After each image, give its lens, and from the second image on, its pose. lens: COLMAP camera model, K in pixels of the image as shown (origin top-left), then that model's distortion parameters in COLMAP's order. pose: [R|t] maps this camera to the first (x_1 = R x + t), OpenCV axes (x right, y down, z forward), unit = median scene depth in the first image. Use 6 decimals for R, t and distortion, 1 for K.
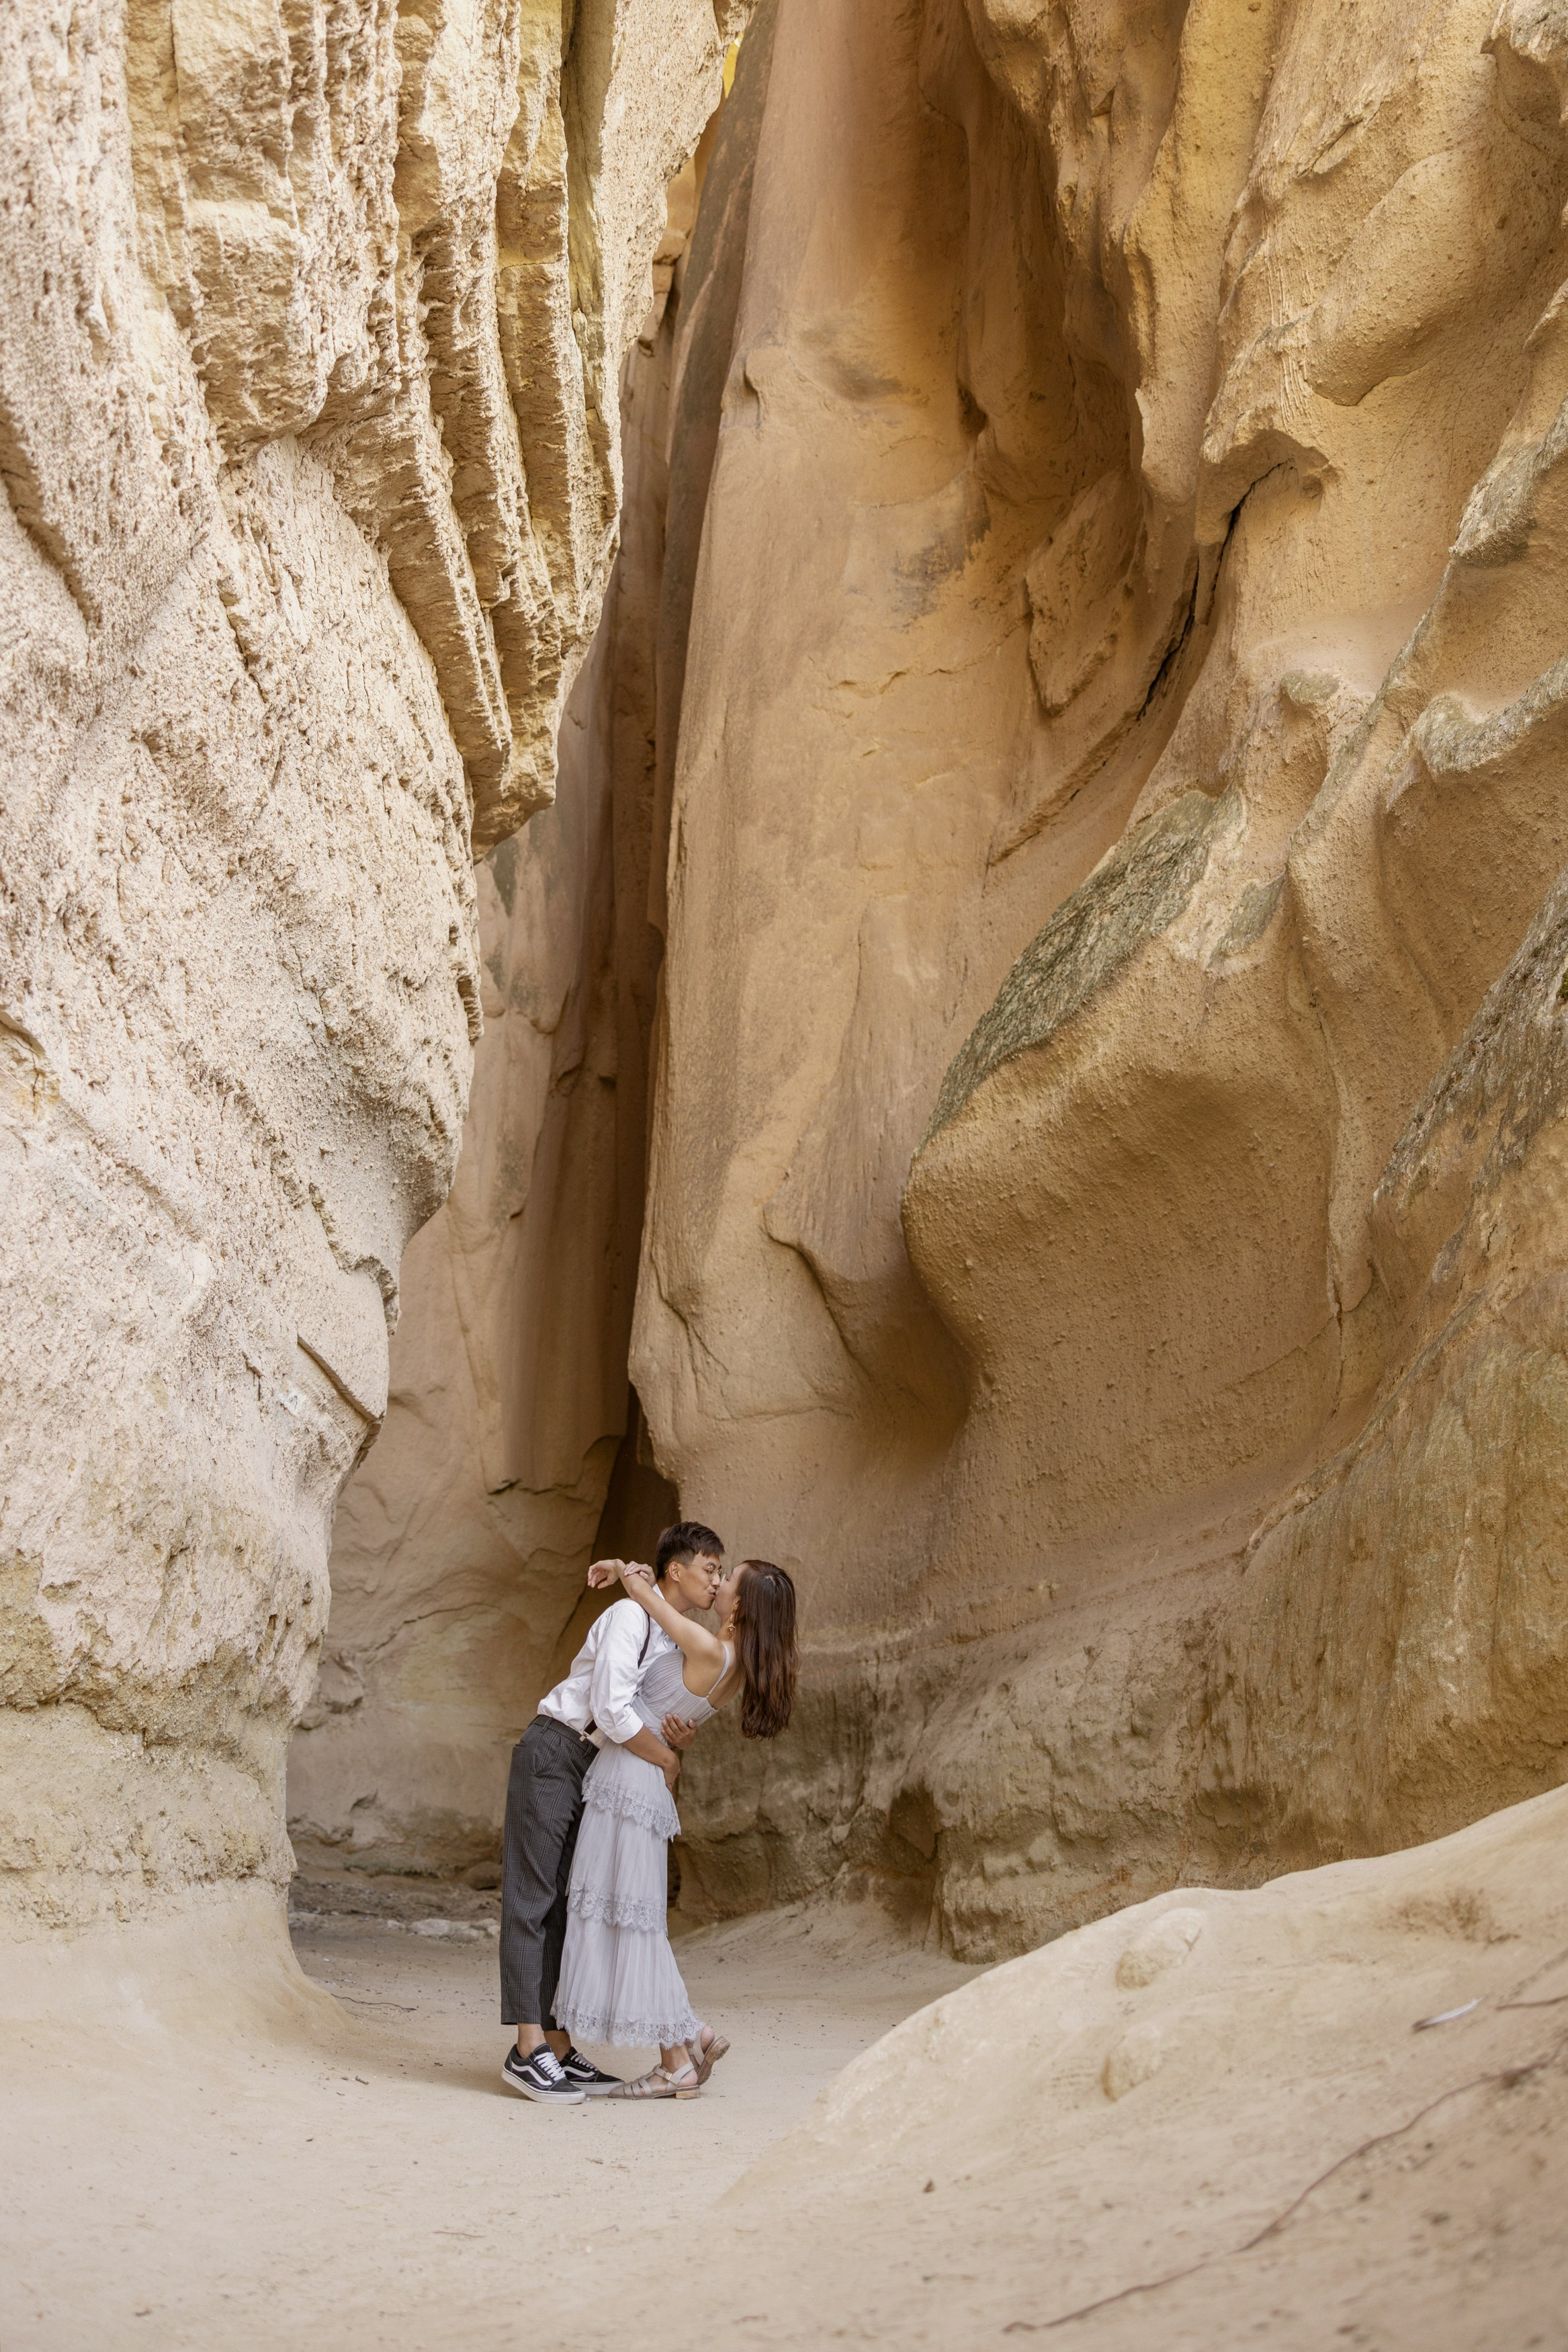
lens RADIAL K [[1953.7, 0, 774.3], [0, 1953.7, 1174.5], [0, 0, 1]] dist [0.009685, 0.005673]
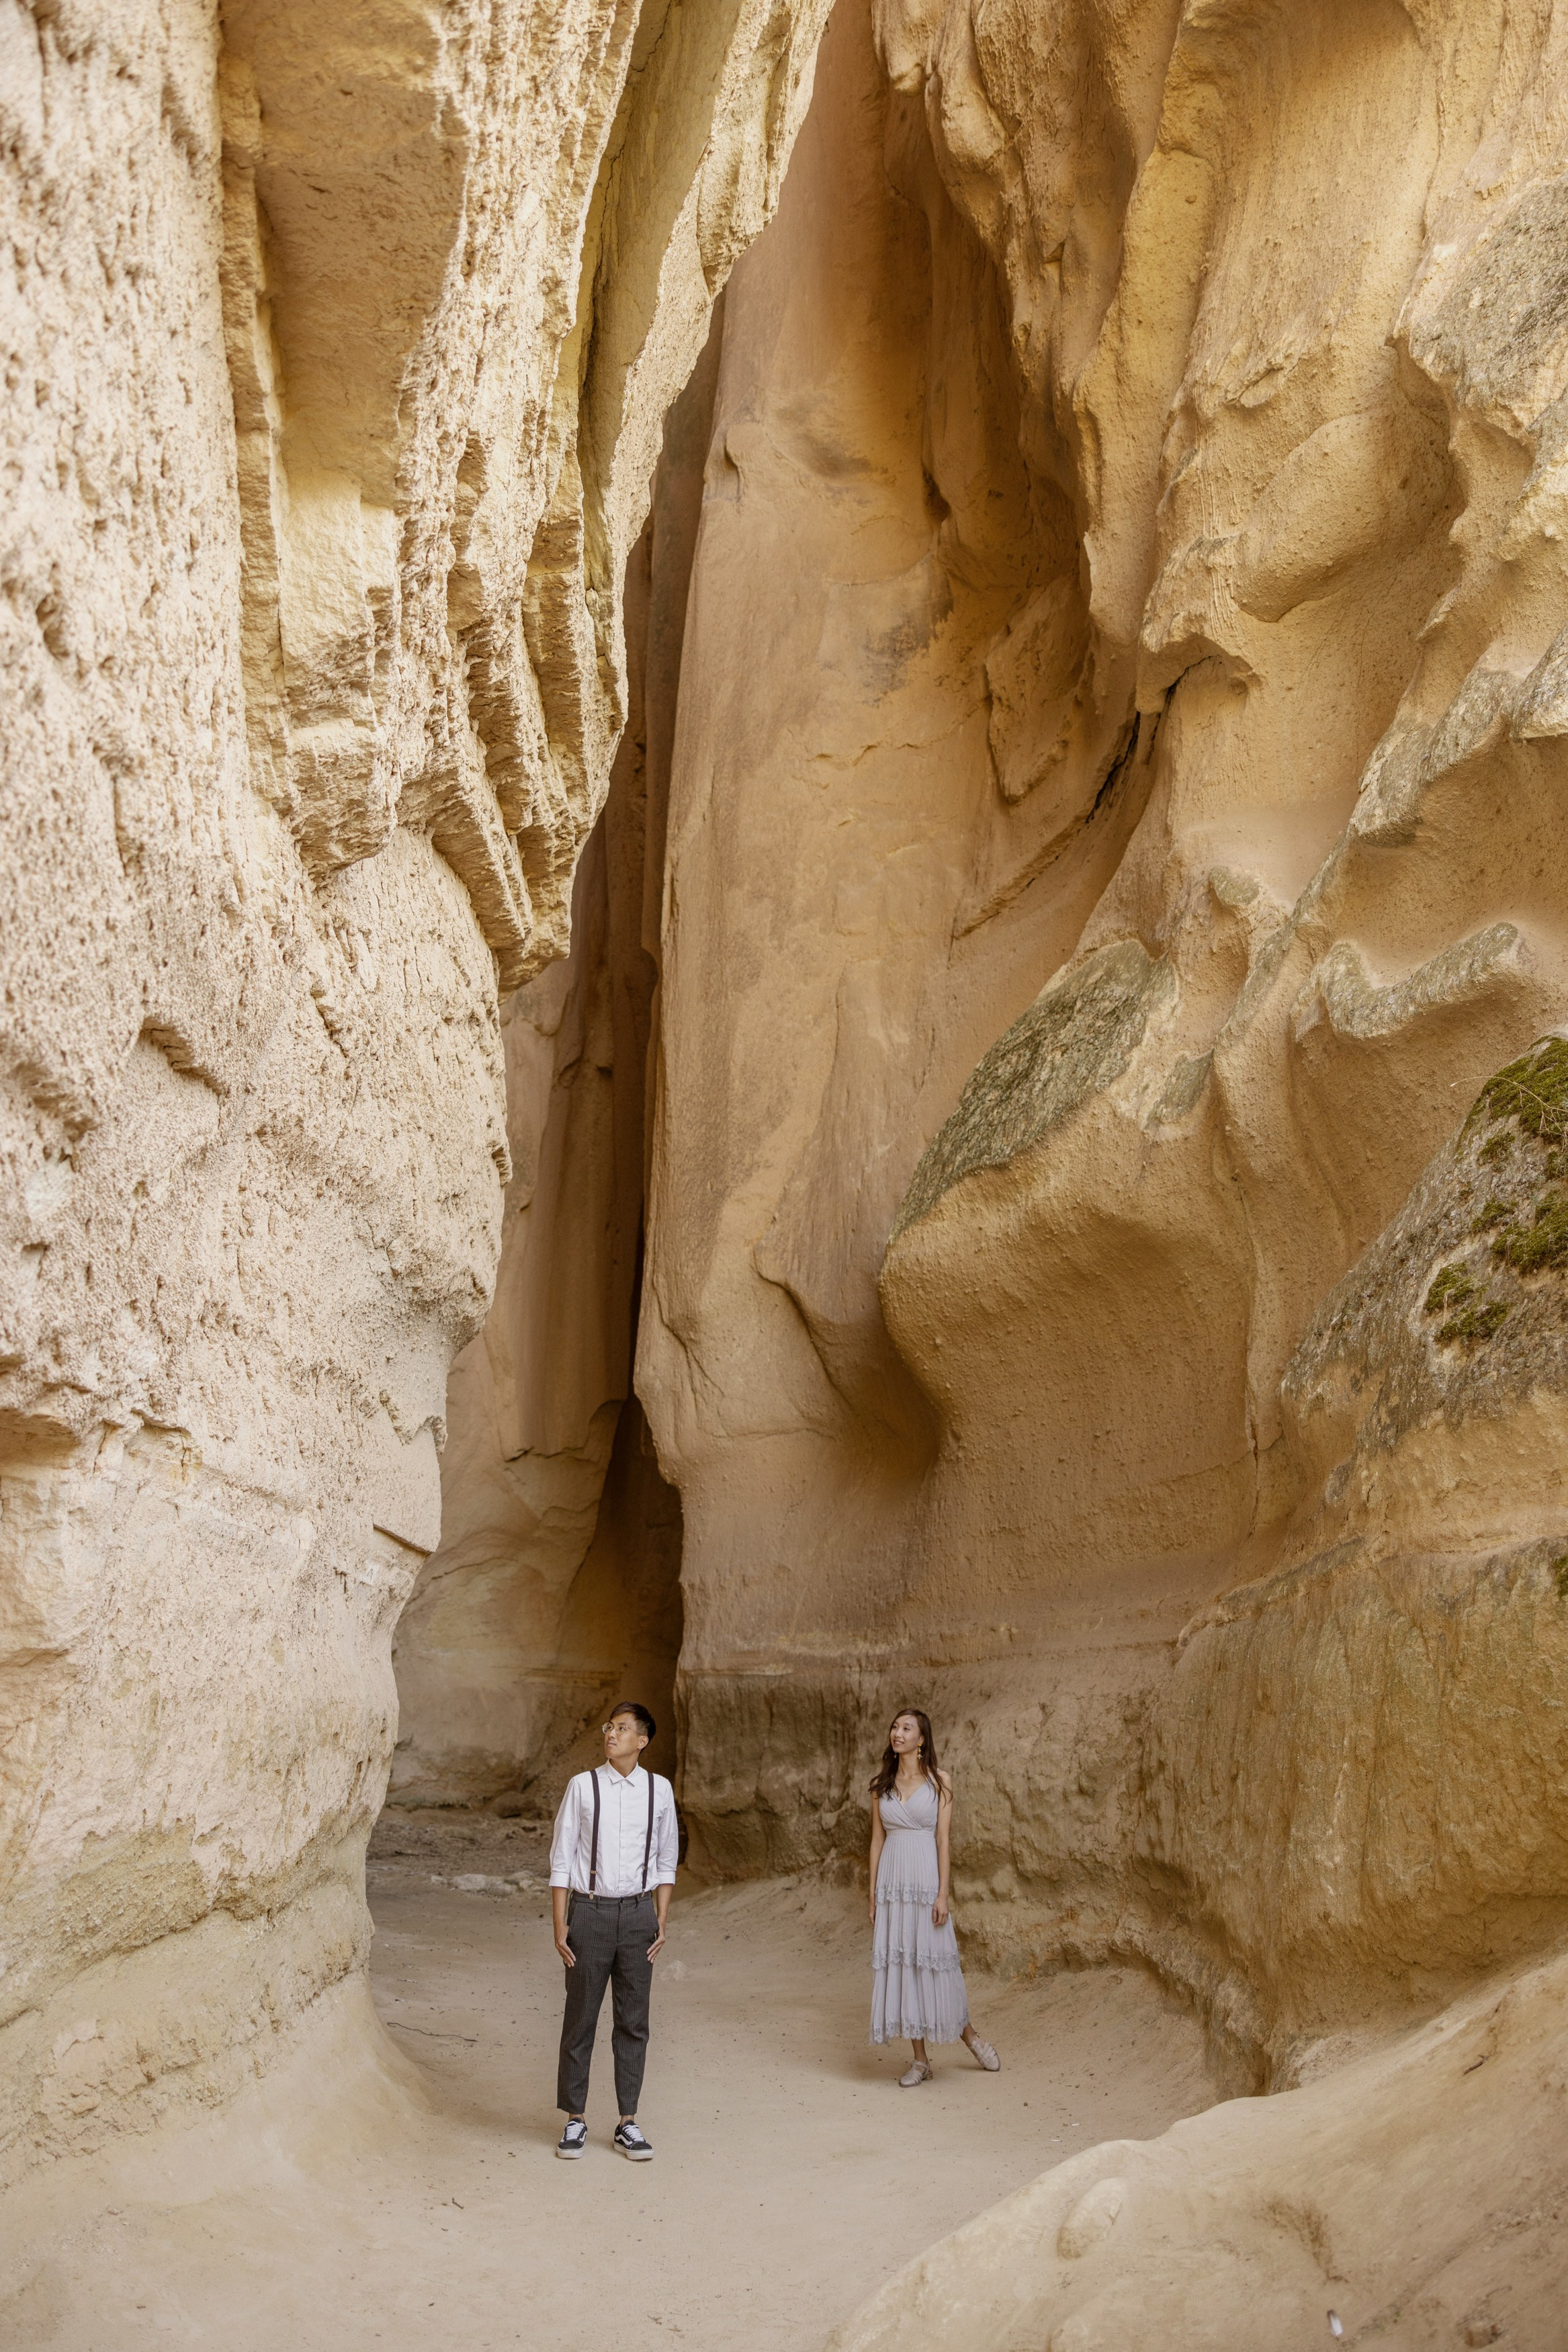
lens RADIAL K [[1830.7, 0, 773.9], [0, 1830.7, 1174.8], [0, 0, 1]] dist [0.009154, 0.003194]
pose [[0.999875, -0.011309, 0.011058, -0.008028], [0.010630, 0.998164, 0.059635, -0.138549], [-0.011712, -0.059510, 0.998159, -0.069680]]
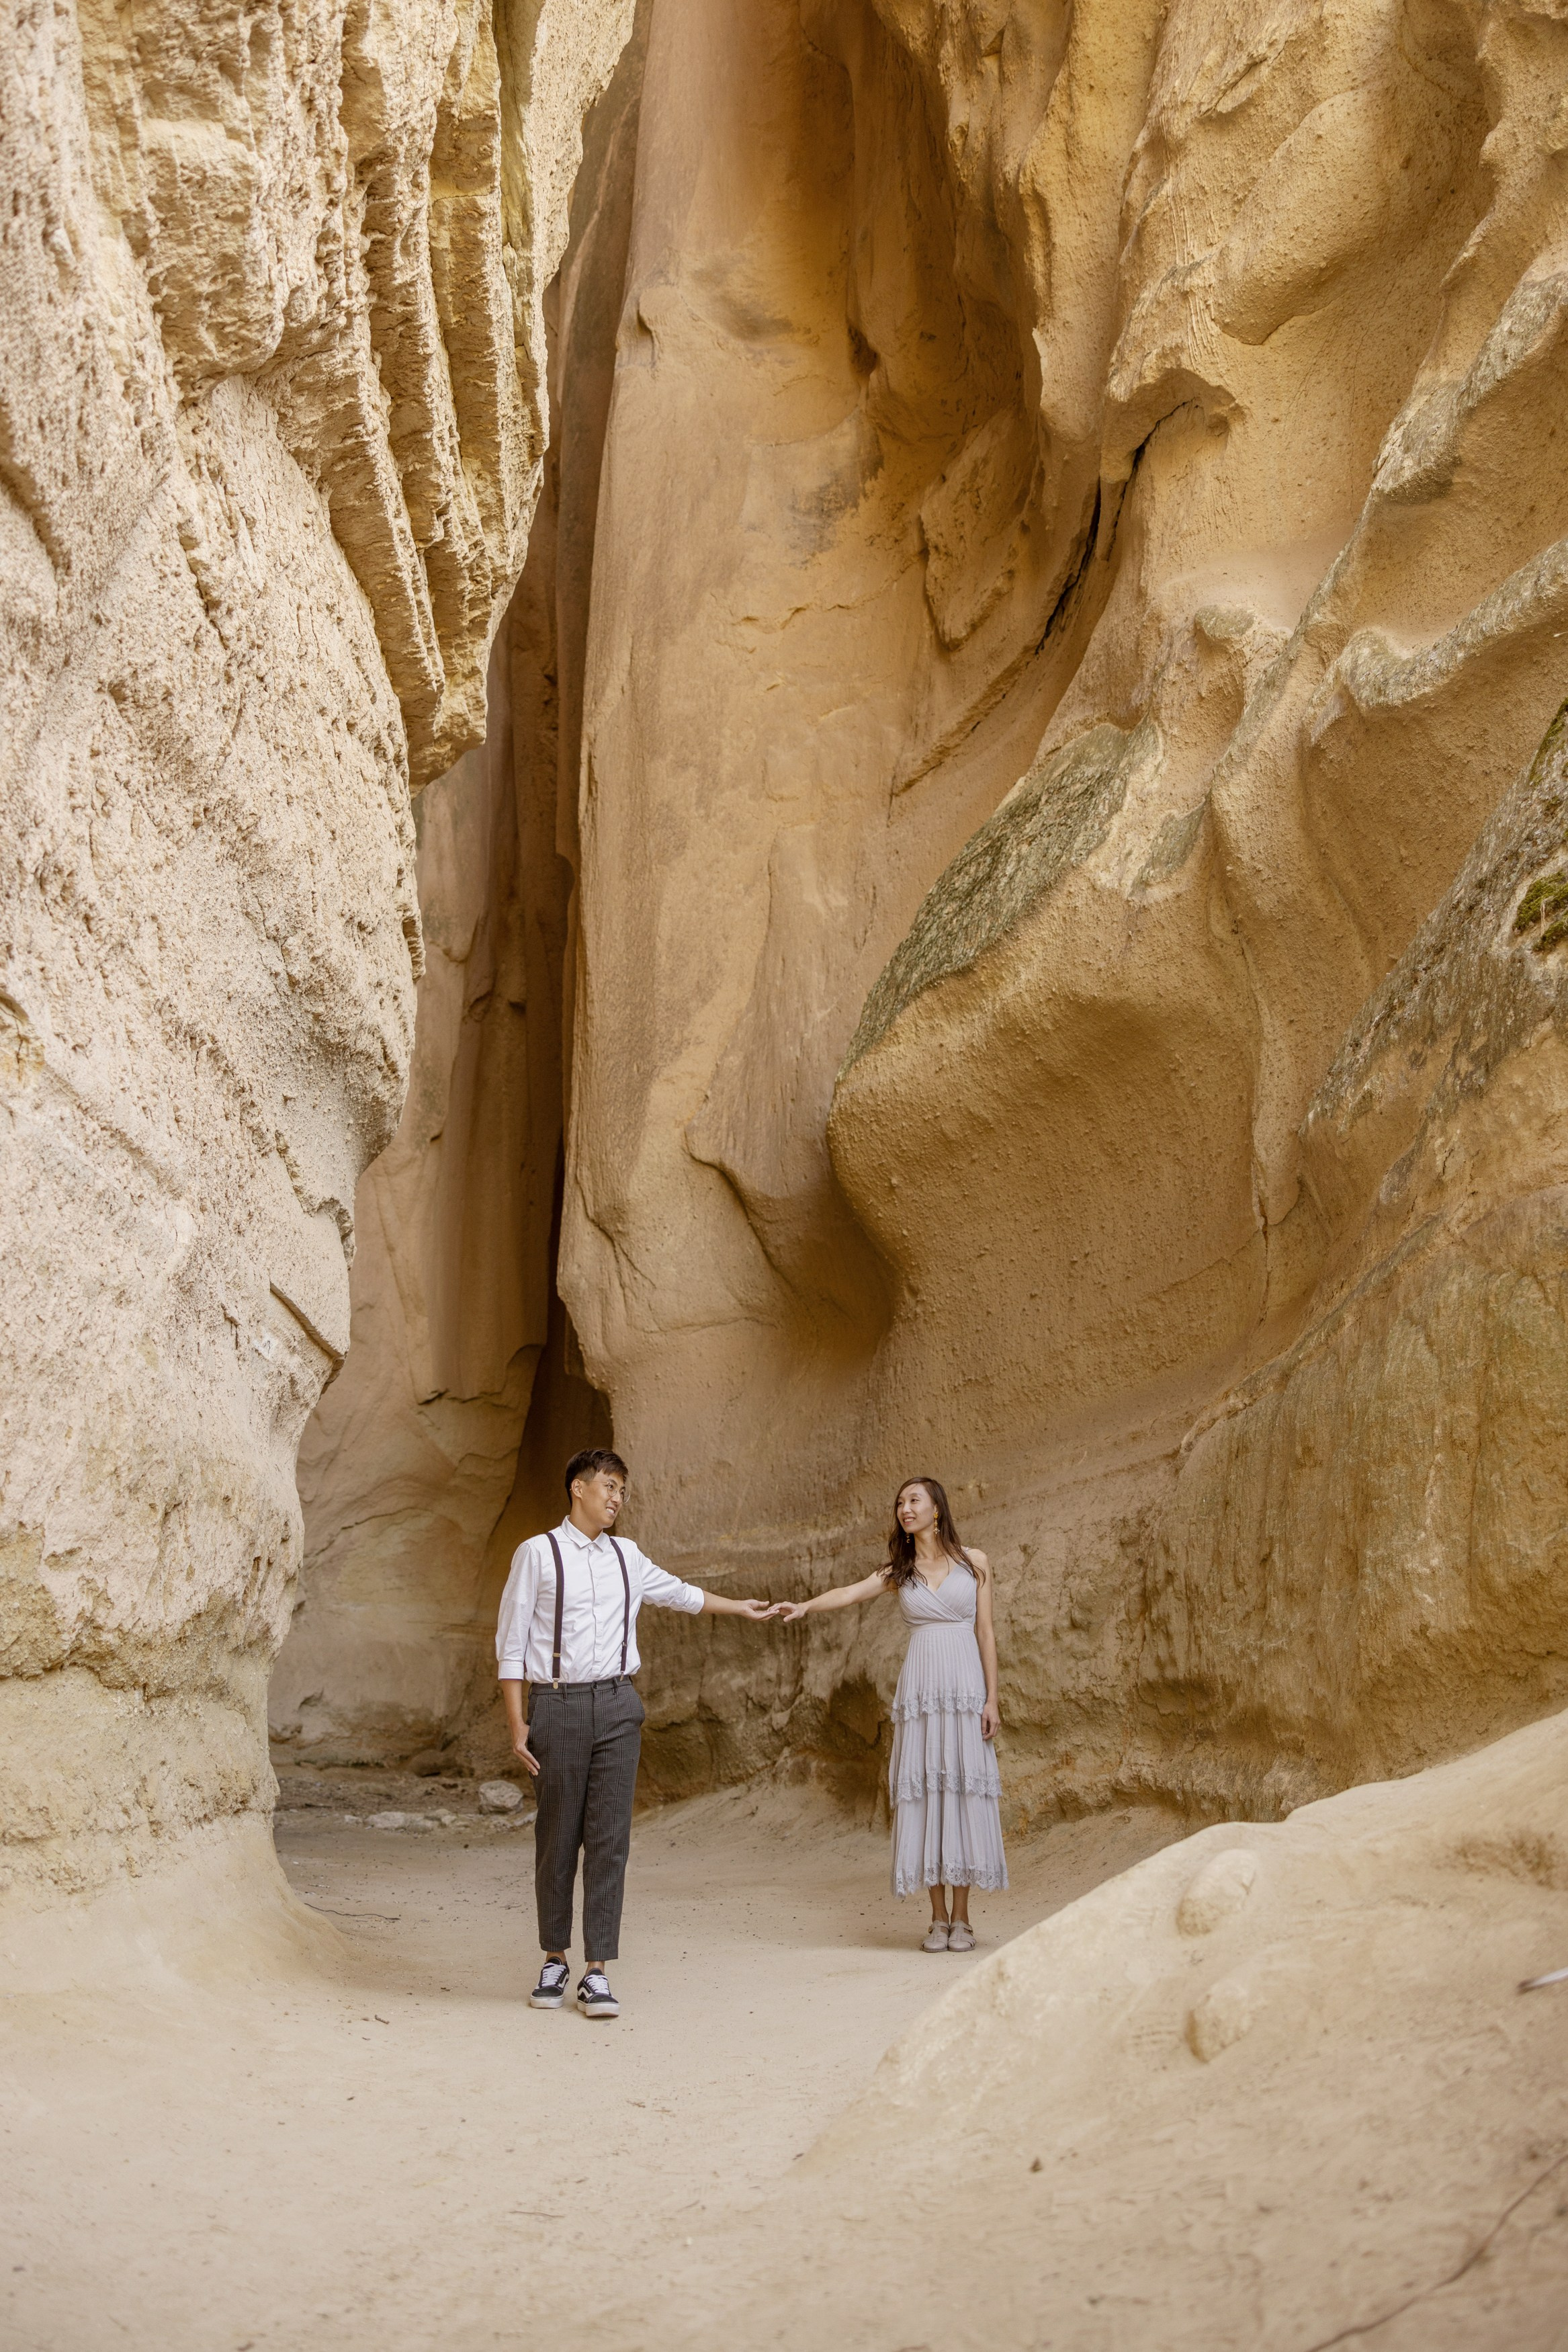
lens RADIAL K [[1832.6, 0, 774.1], [0, 1832.6, 1175.4], [0, 0, 1]] dist [0.009697, 0.003309]
pose [[0.997816, -0.025895, 0.060761, -0.028735], [0.022849, 0.998473, 0.050302, -0.010404], [-0.061971, -0.048804, 0.996884, 0.030128]]
